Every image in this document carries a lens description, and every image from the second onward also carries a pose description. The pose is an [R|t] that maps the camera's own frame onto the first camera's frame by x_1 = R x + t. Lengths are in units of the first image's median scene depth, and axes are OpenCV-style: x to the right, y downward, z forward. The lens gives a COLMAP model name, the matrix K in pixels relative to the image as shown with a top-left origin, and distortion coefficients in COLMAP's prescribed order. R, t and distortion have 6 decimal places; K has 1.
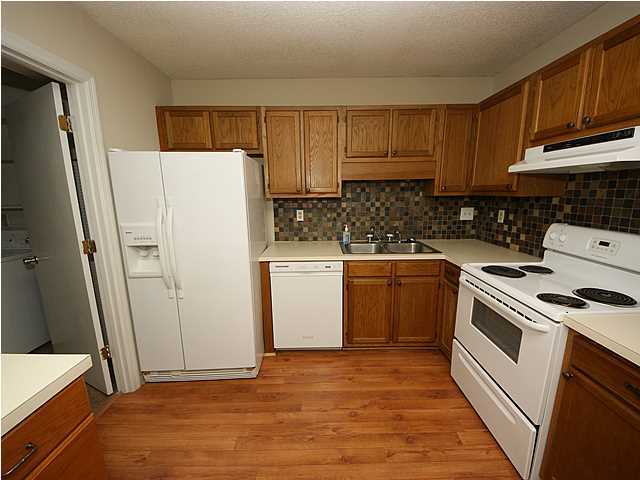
lens RADIAL K [[255.4, 0, 320.8], [0, 255.4, 240.4], [0, 0, 1]] dist [0.008804, -0.002398]
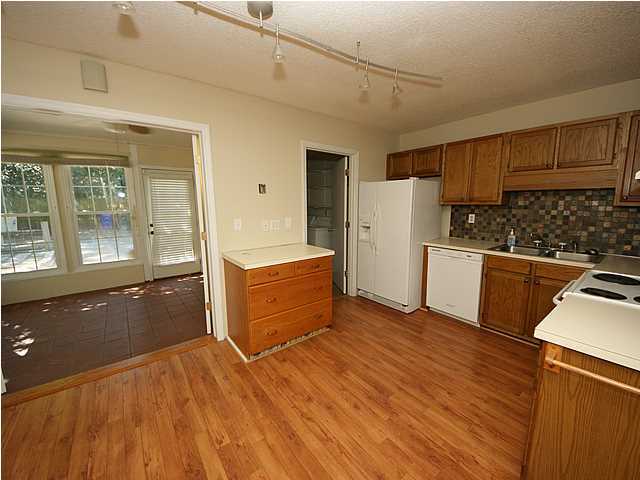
lens RADIAL K [[255.4, 0, 322.5], [0, 255.4, 237.8], [0, 0, 1]] dist [0.008804, -0.002398]
pose [[0.607167, 0.121306, -0.785260, 0.551819], [-0.145291, 0.988565, 0.040372, 0.060591], [0.781178, 0.089579, 0.617848, -0.409631]]
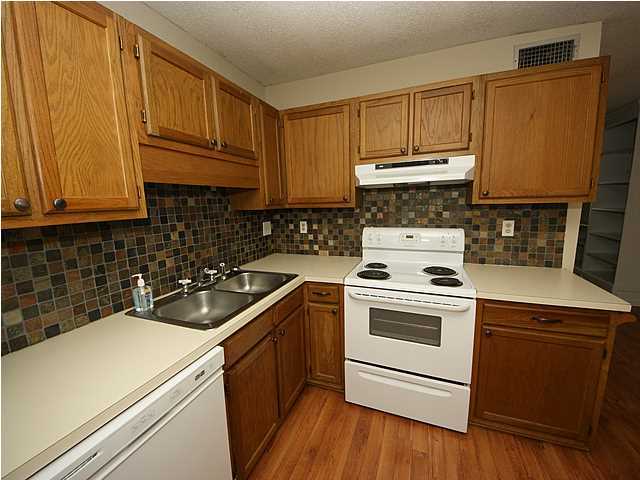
lens RADIAL K [[255.4, 0, 319.8], [0, 255.4, 239.6], [0, 0, 1]] dist [0.008804, -0.002398]
pose [[0.366300, -0.136467, 0.920435, -0.247281], [0.197432, 0.978063, 0.066441, -0.100680], [-0.909310, 0.157386, 0.385207, 0.545825]]
